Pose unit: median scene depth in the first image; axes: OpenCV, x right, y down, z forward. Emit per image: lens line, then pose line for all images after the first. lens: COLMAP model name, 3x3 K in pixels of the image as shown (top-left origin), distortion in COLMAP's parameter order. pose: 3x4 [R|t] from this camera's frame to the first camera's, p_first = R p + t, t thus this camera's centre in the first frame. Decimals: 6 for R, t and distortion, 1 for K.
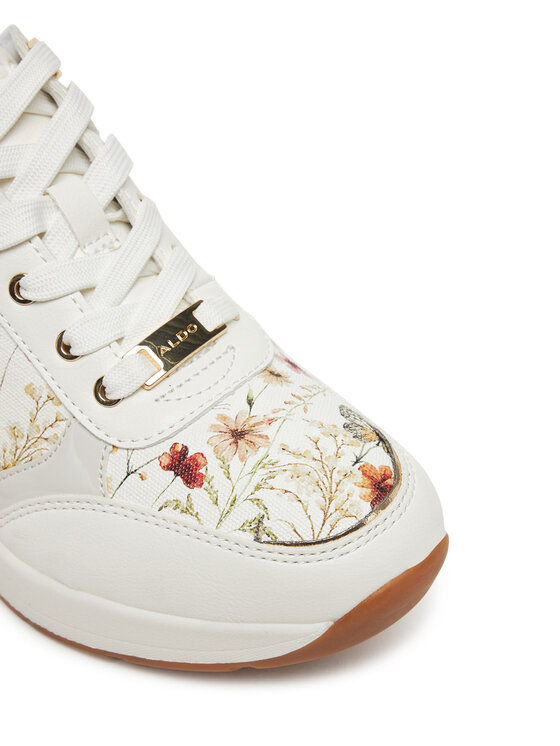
lens RADIAL K [[1177.6, 0, 280.0], [0, 1177.6, 373.0], [0, 0, 1]] dist [0.015360, 0.016958]
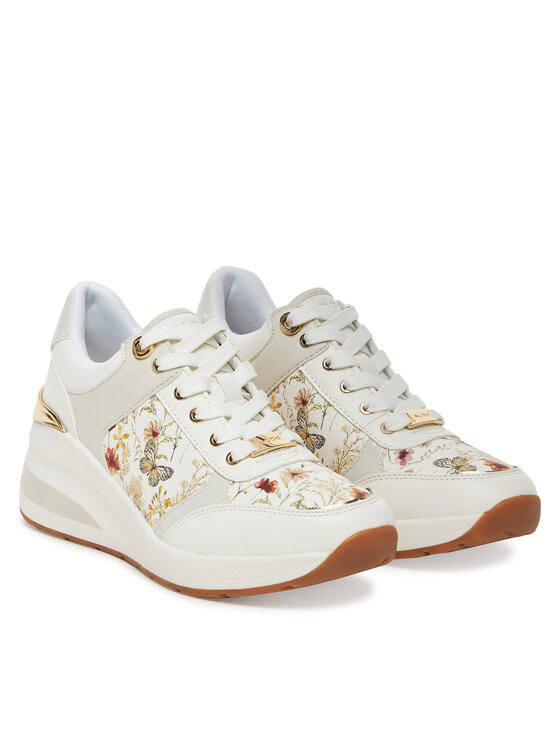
lens RADIAL K [[2181.2, 0, 280.0], [0, 2181.2, 373.0], [0, 0, 1]] dist [0.006466, -0.019670]
pose [[0.989248, 0.023704, -0.144311, 0.475868], [-0.092240, 0.866880, -0.489909, 1.736751], [0.113488, 0.497953, 0.859746, -2.308368]]
